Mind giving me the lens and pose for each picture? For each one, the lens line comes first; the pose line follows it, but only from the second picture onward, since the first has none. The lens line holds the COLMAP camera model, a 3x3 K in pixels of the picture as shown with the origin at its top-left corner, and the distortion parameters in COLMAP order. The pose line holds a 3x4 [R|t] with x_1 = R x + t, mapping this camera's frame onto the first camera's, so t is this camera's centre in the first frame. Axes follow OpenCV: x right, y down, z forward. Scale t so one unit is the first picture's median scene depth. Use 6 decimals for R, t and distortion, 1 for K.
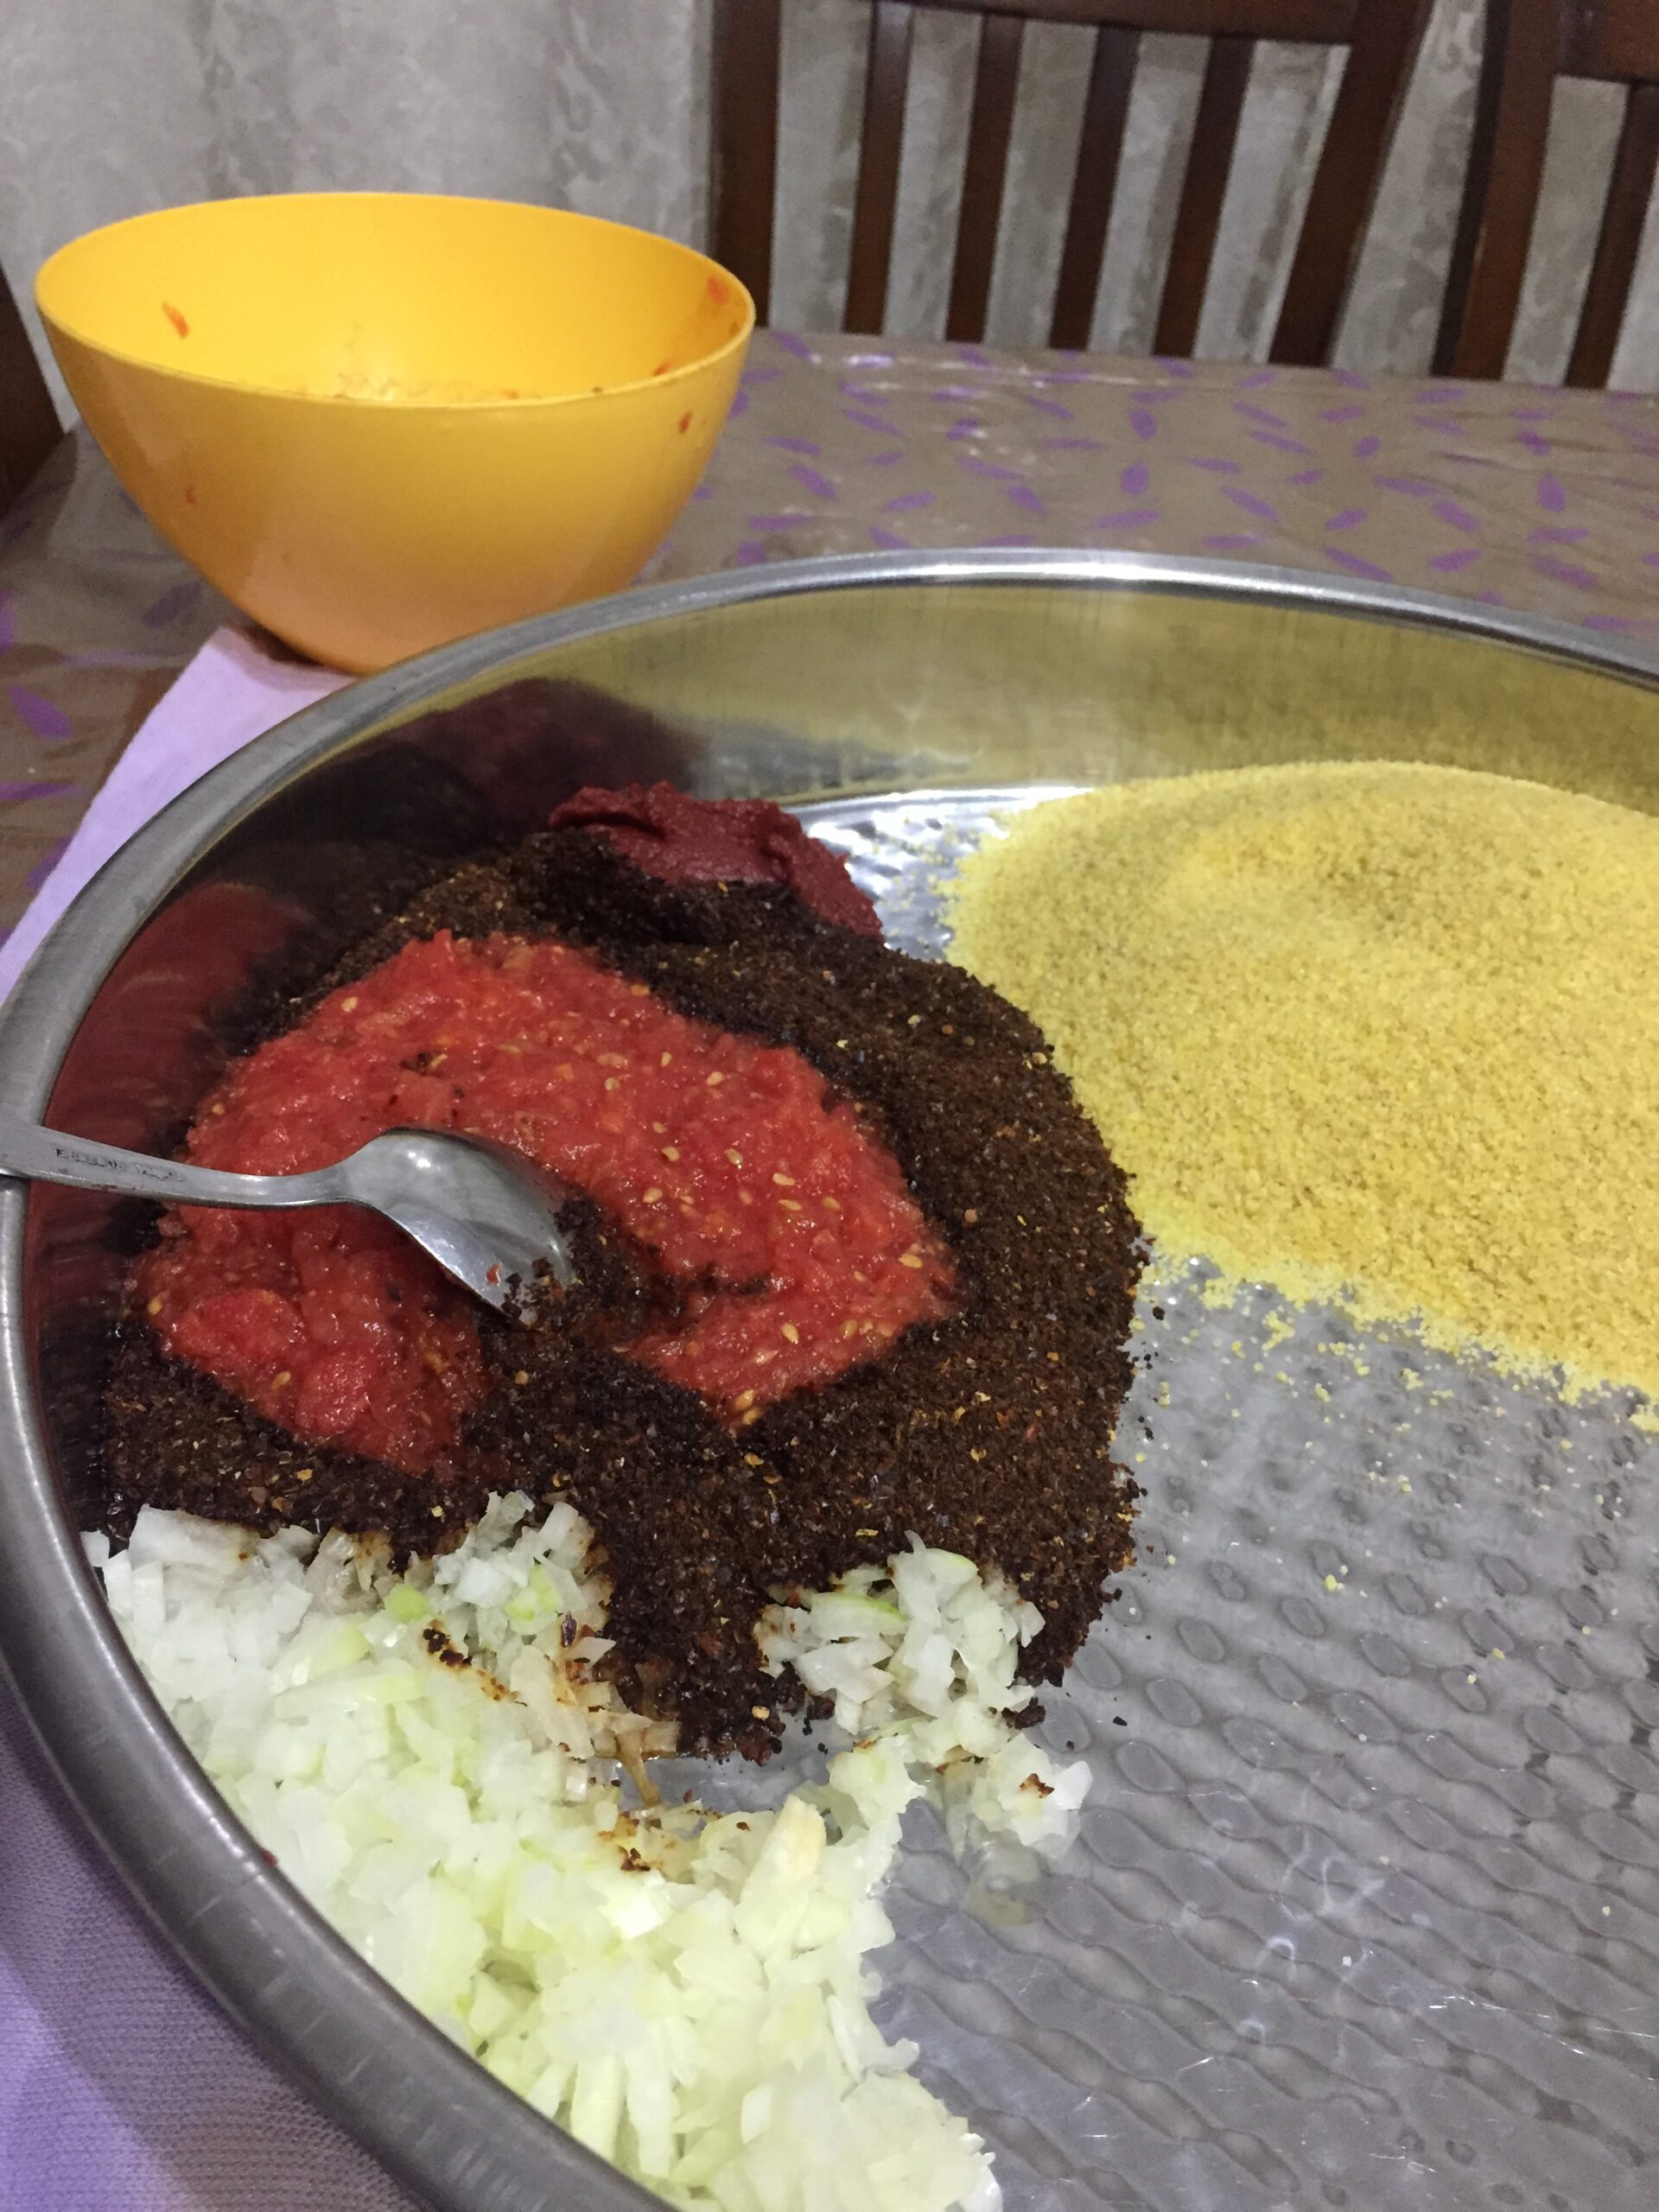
lens RADIAL K [[1871.3, 0, 829.5], [0, 1871.3, 1106.0], [0, 0, 1]] dist [0.062751, -0.118006]
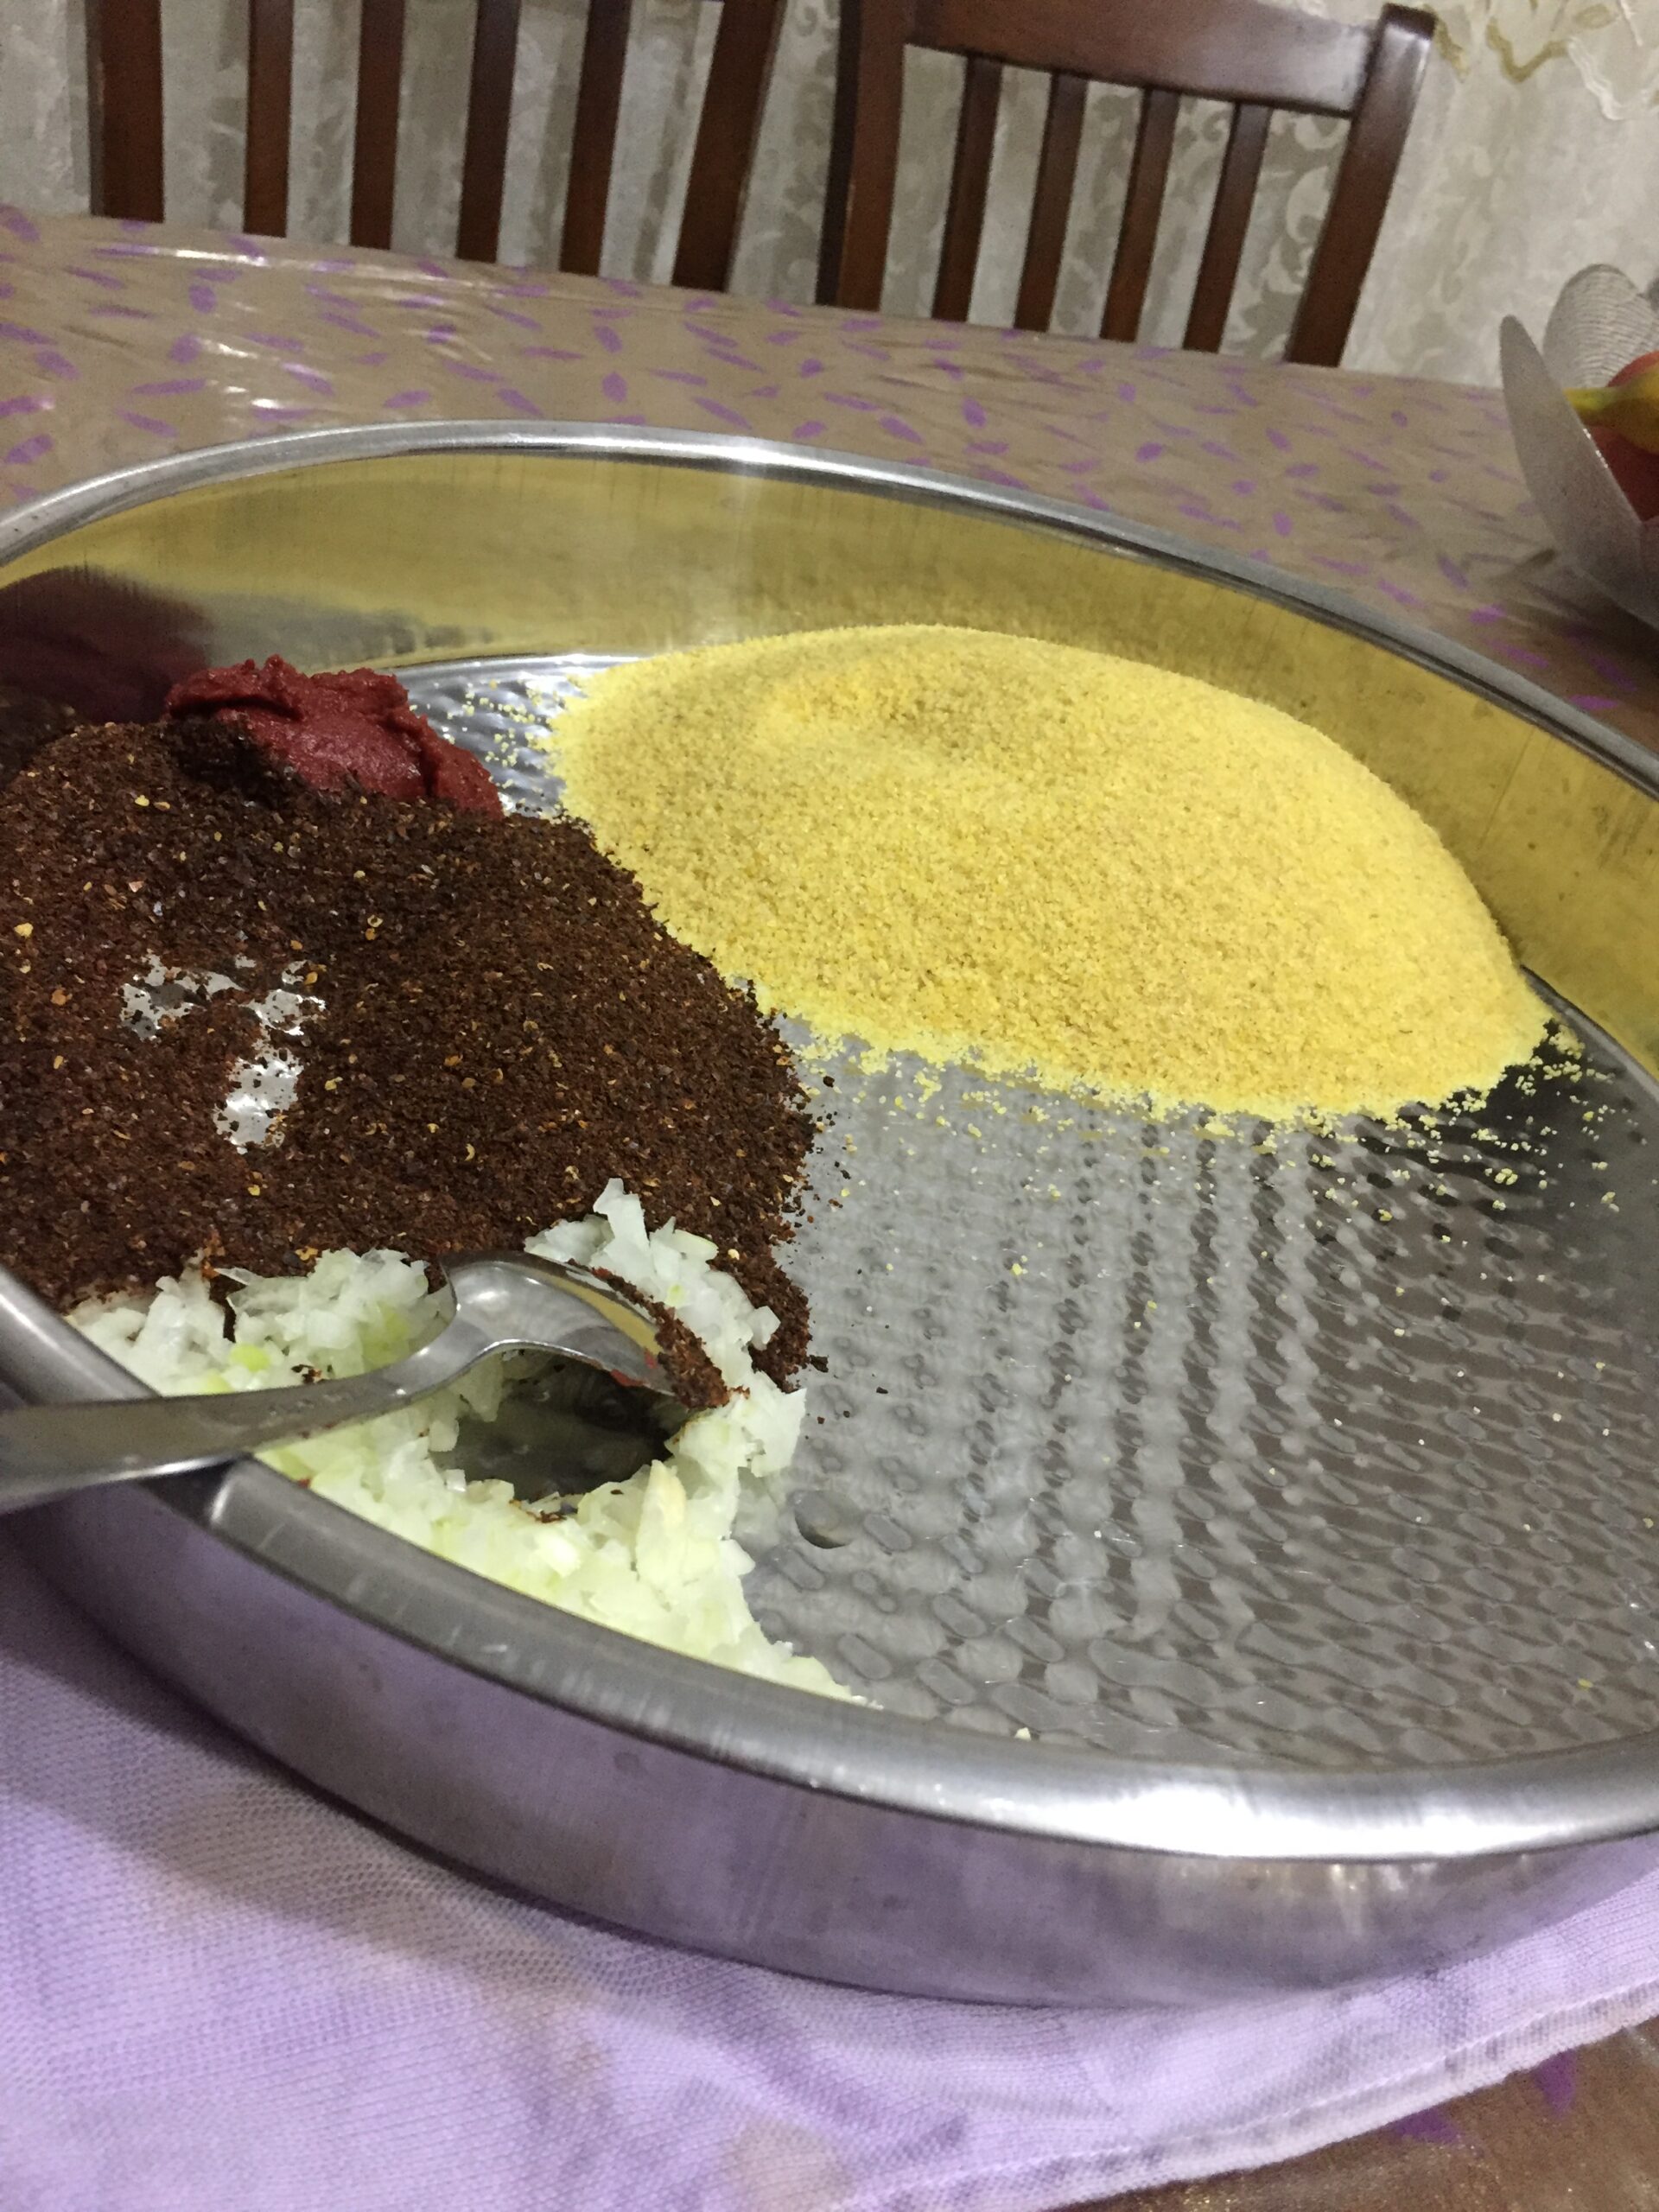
lens RADIAL K [[1871.3, 0, 829.5], [0, 1871.3, 1106.0], [0, 0, 1]] dist [0.062751, -0.118006]
pose [[0.944600, -0.093198, 0.314713, -0.167282], [0.088450, 0.995648, 0.029369, 0.084695], [-0.316080, 0.000095, 0.948732, -0.068494]]
